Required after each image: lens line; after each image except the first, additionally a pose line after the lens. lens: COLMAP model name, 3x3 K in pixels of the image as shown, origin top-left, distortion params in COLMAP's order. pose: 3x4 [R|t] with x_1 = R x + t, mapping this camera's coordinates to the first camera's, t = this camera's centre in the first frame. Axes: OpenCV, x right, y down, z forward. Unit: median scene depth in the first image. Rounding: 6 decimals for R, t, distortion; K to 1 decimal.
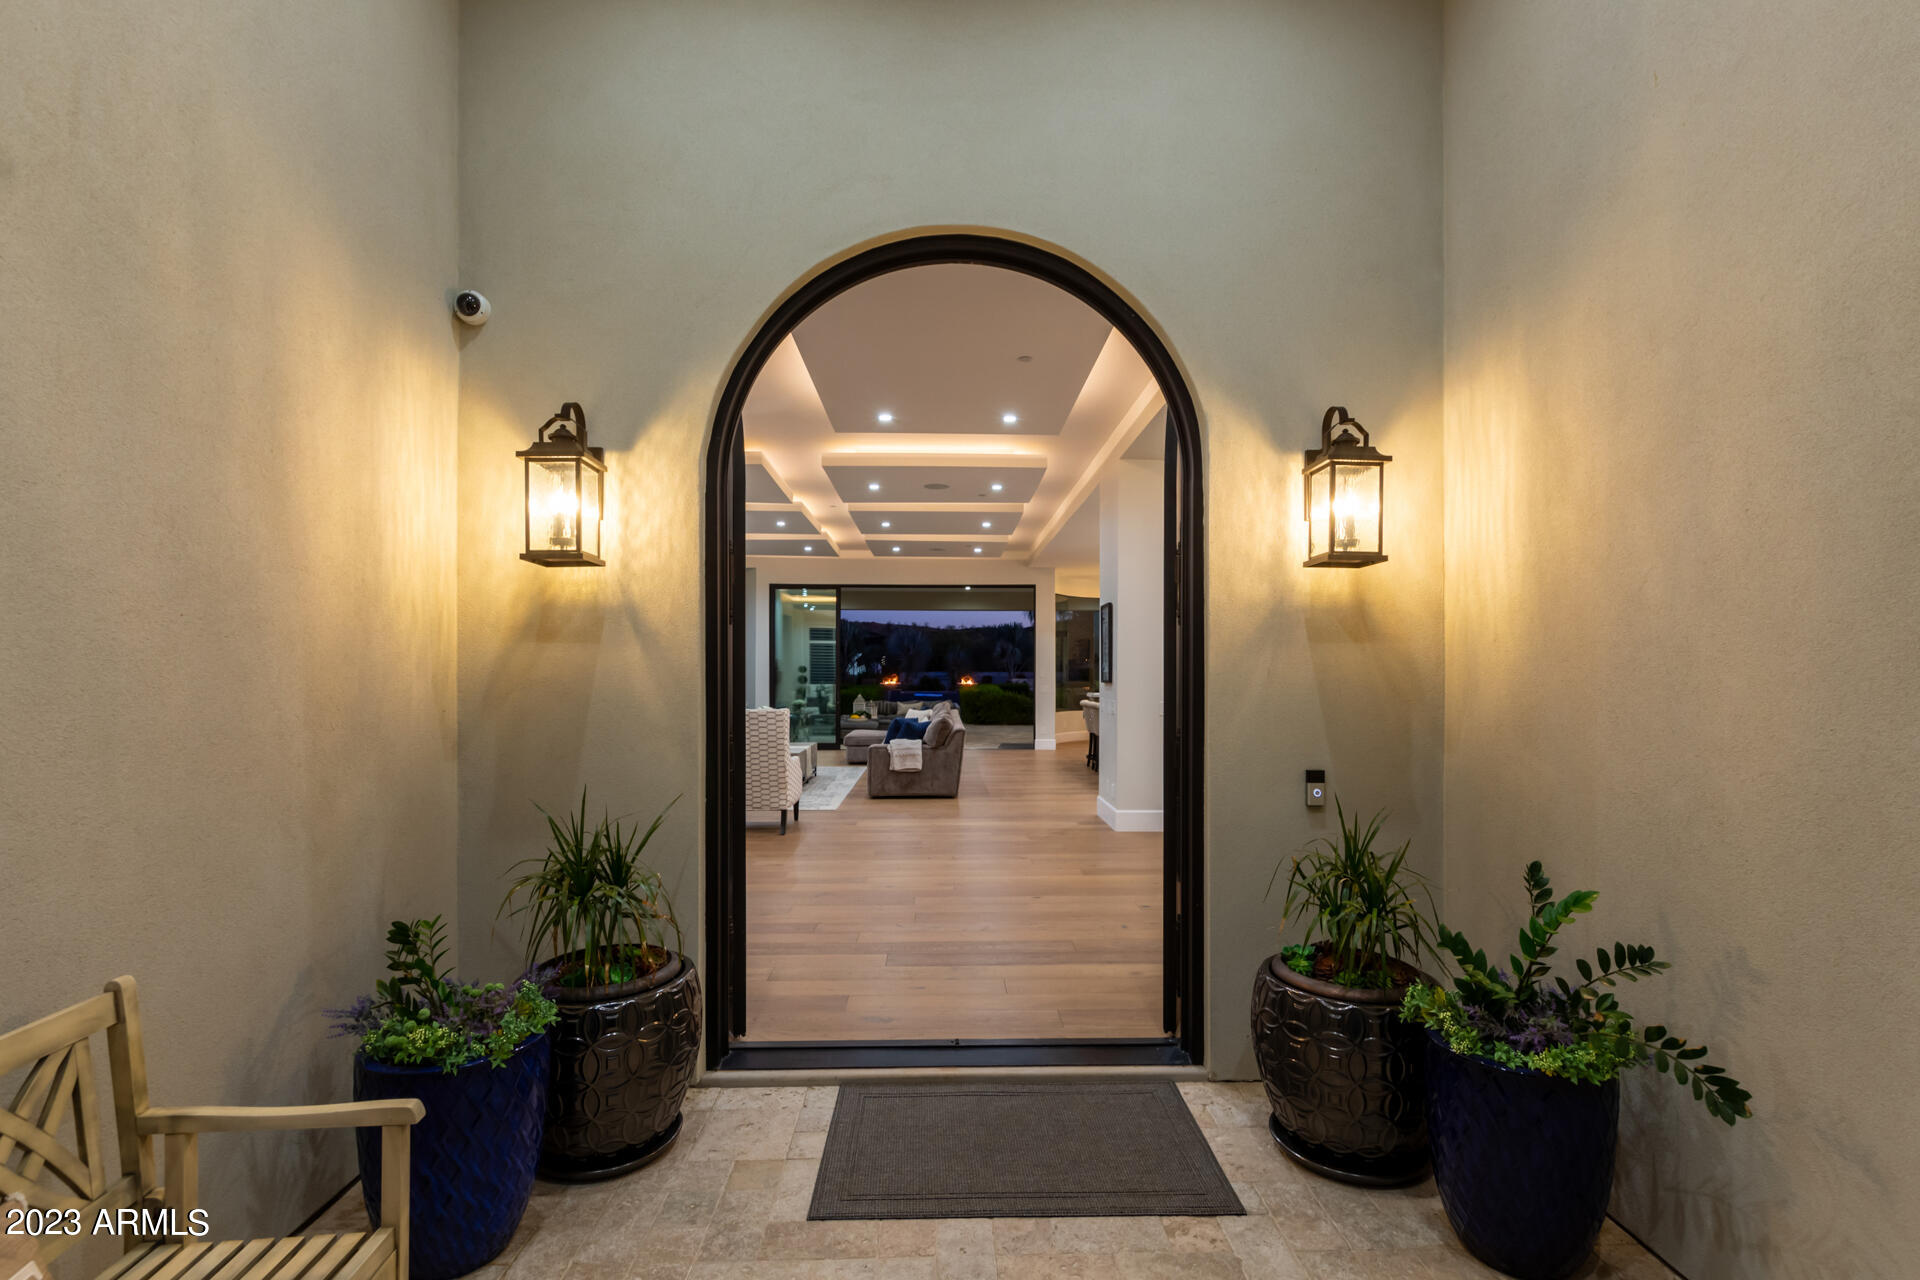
lens RADIAL K [[900.9, 0, 956.1], [0, 900.9, 649.4], [0, 0, 1]] dist [-0.033404, 0.000643]
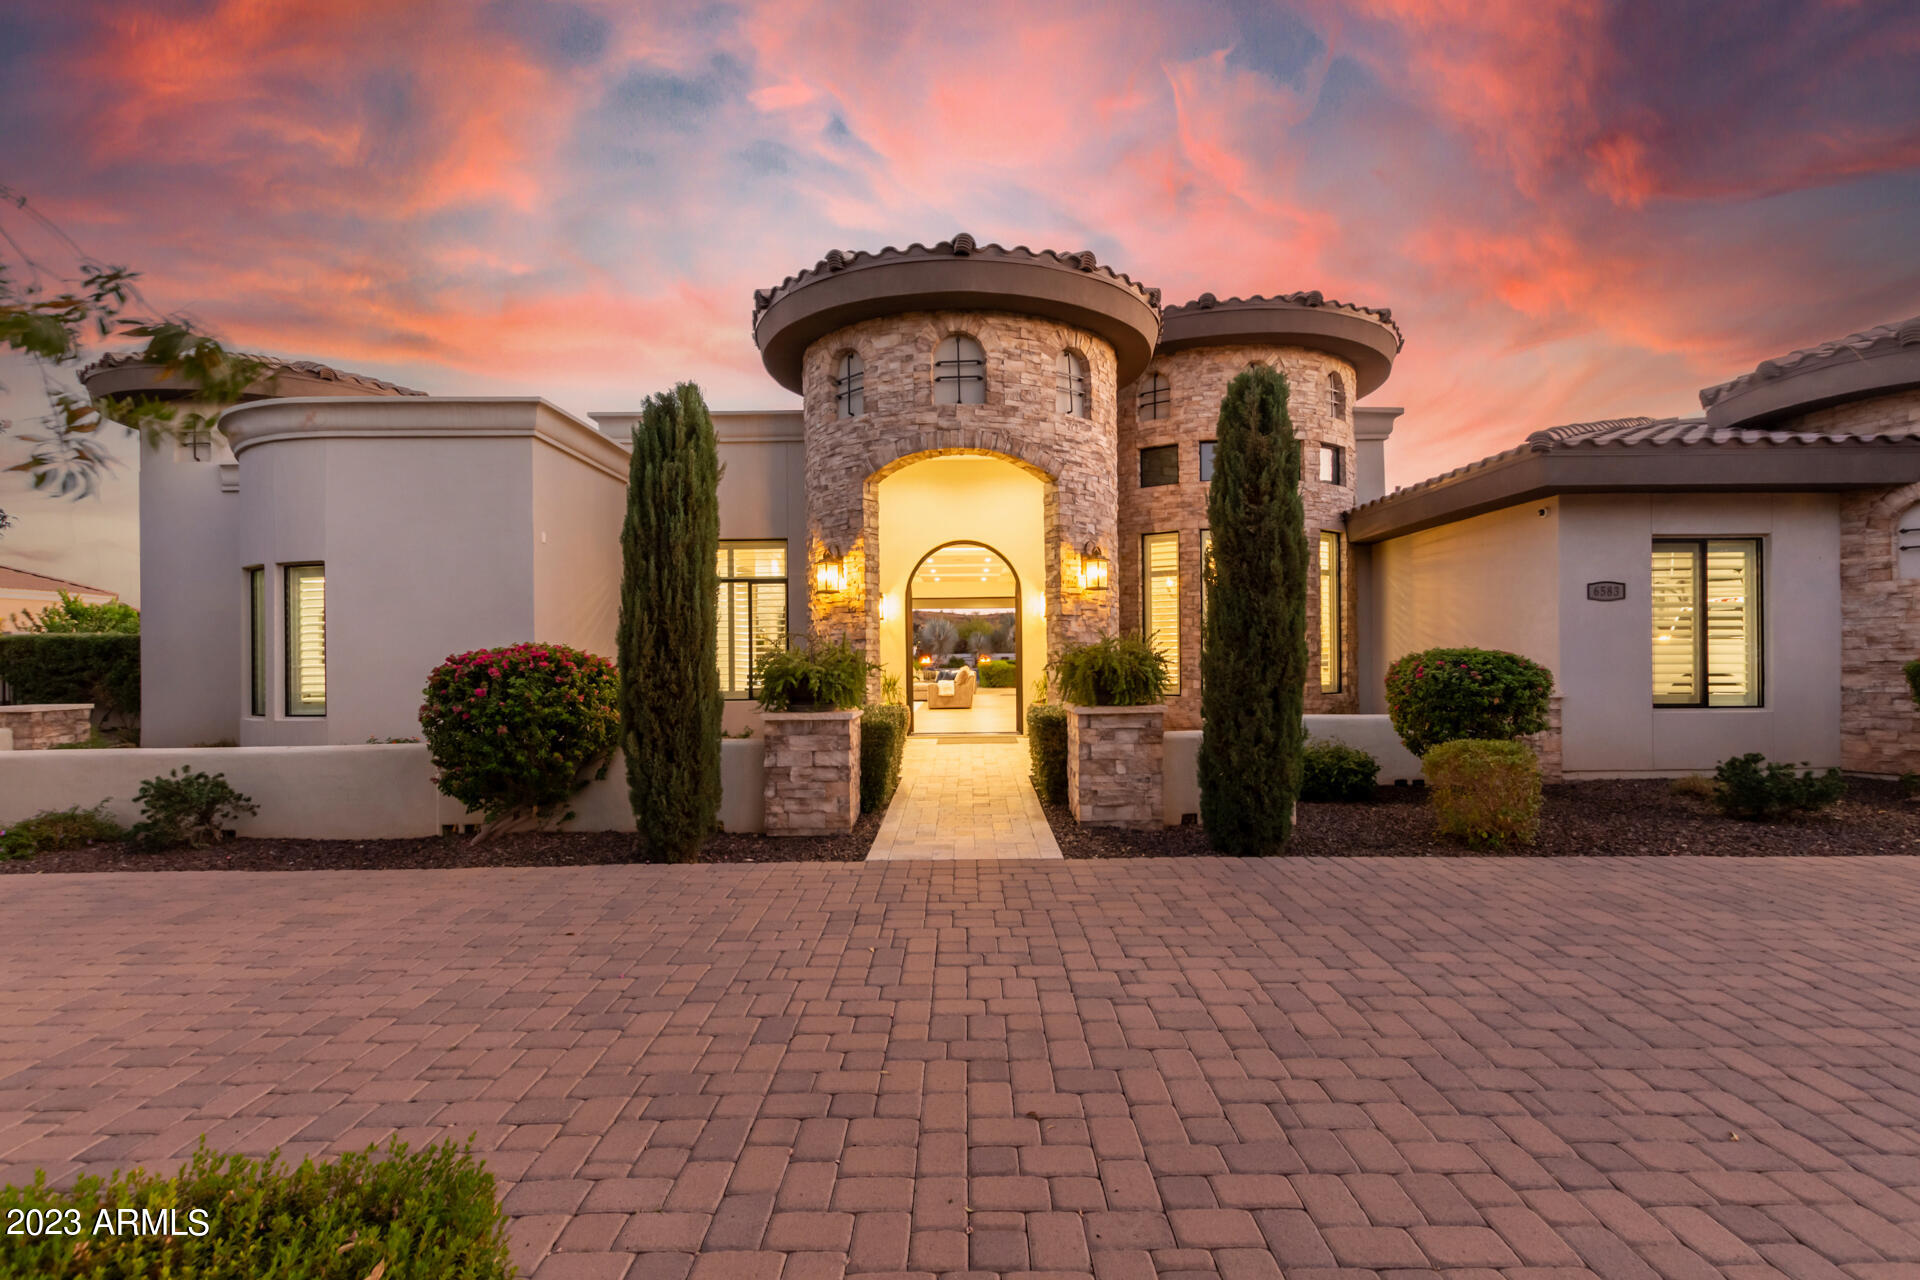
lens RADIAL K [[913.5, 0, 962.8], [0, 913.5, 658.6], [0, 0, 1]] dist [0.000749, 0.000165]
pose [[0.999700, -0.010746, -0.022006, 0.029447], [0.011326, 0.999588, 0.026372, -0.005117], [0.021714, -0.026614, 0.999410, -1.095082]]
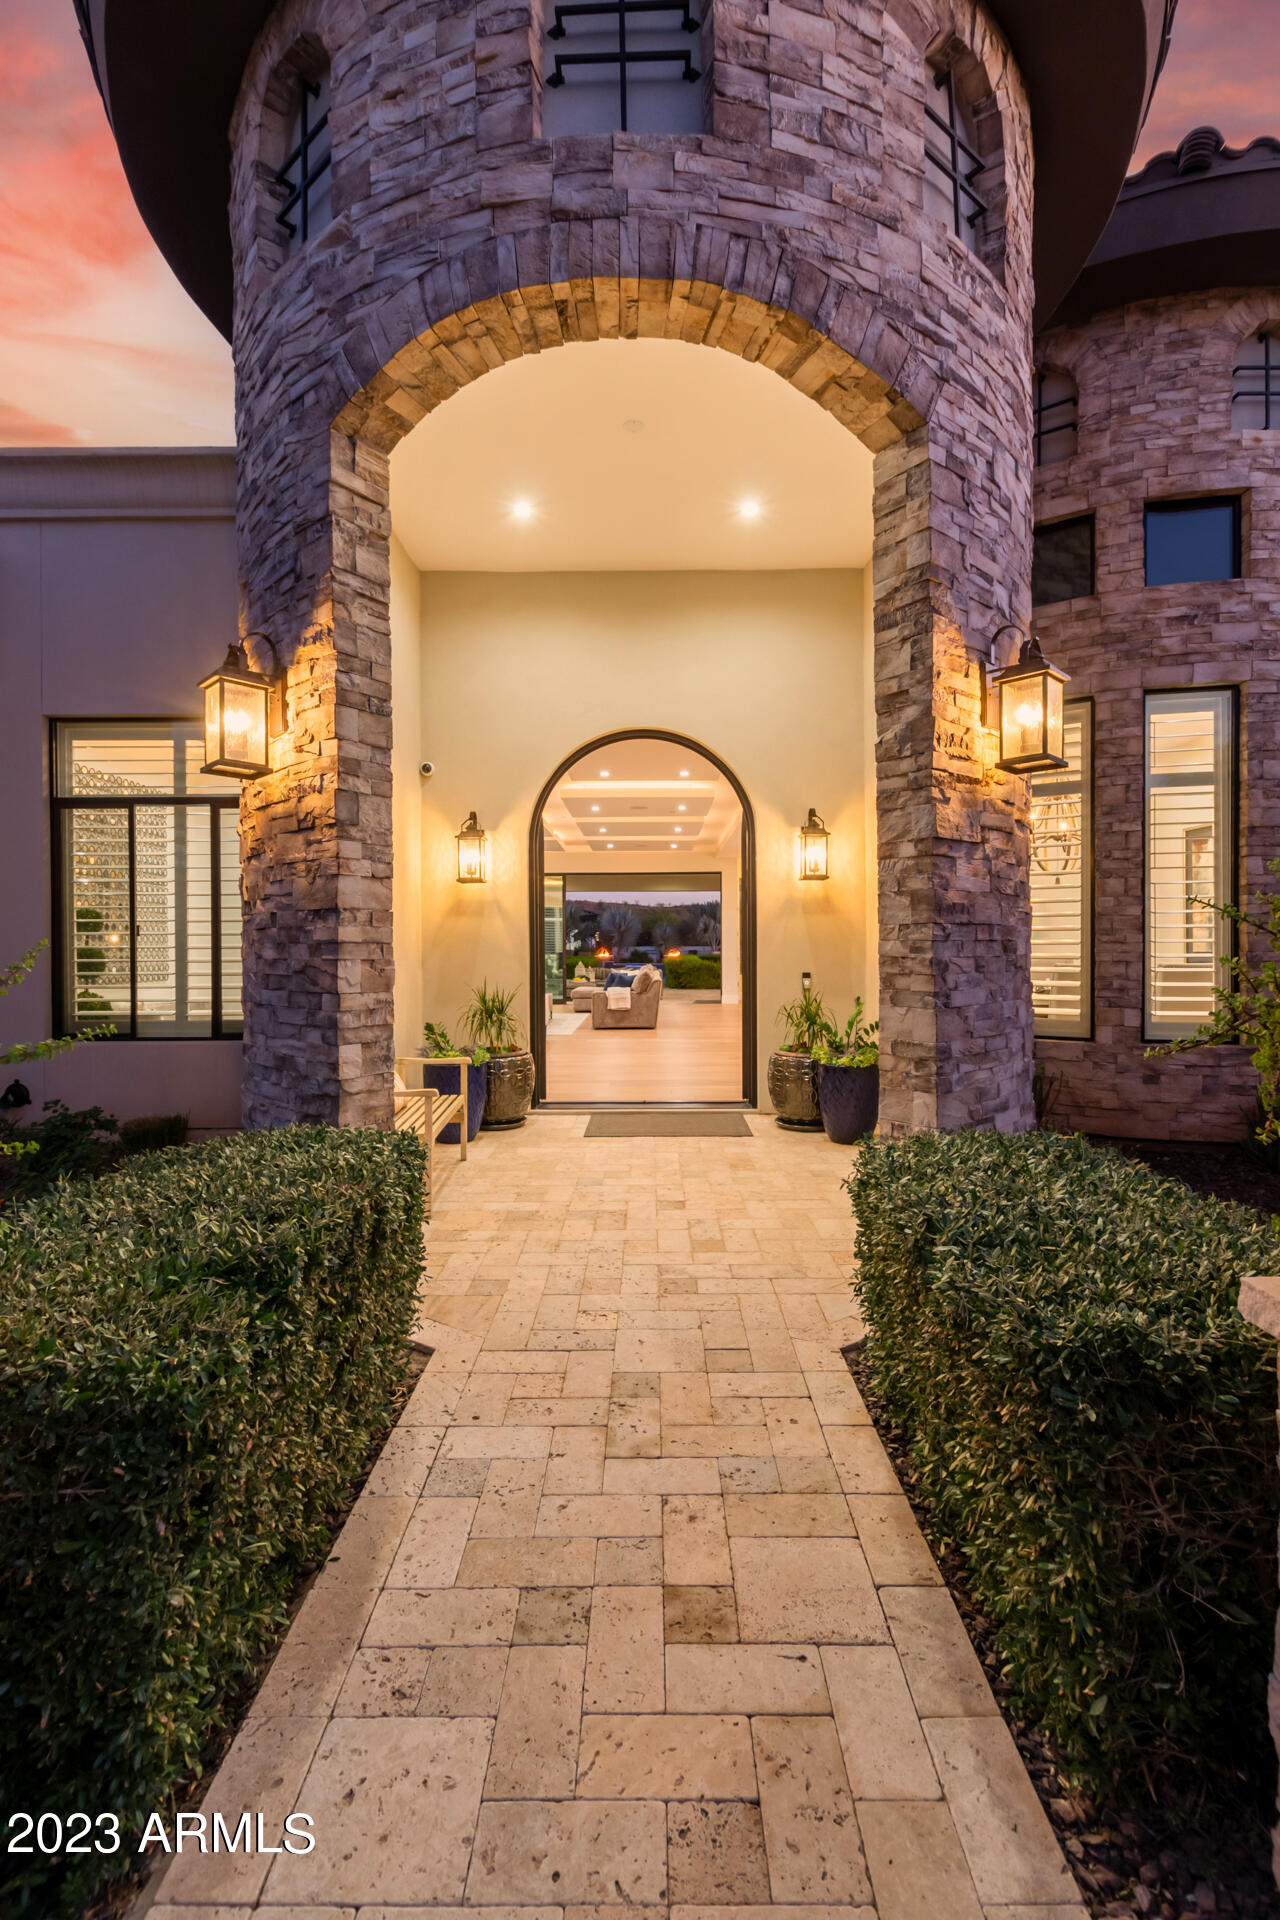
lens RADIAL K [[894.5, 0, 644.7], [0, 894.5, 955.4], [0, 0, 1]] dist [0.002343, 0.000173]
pose [[0.999668, -0.005053, -0.025251, 0.019772], [0.005858, 0.999475, 0.031879, 0.006394], [0.025077, -0.032017, 0.999173, -0.389757]]
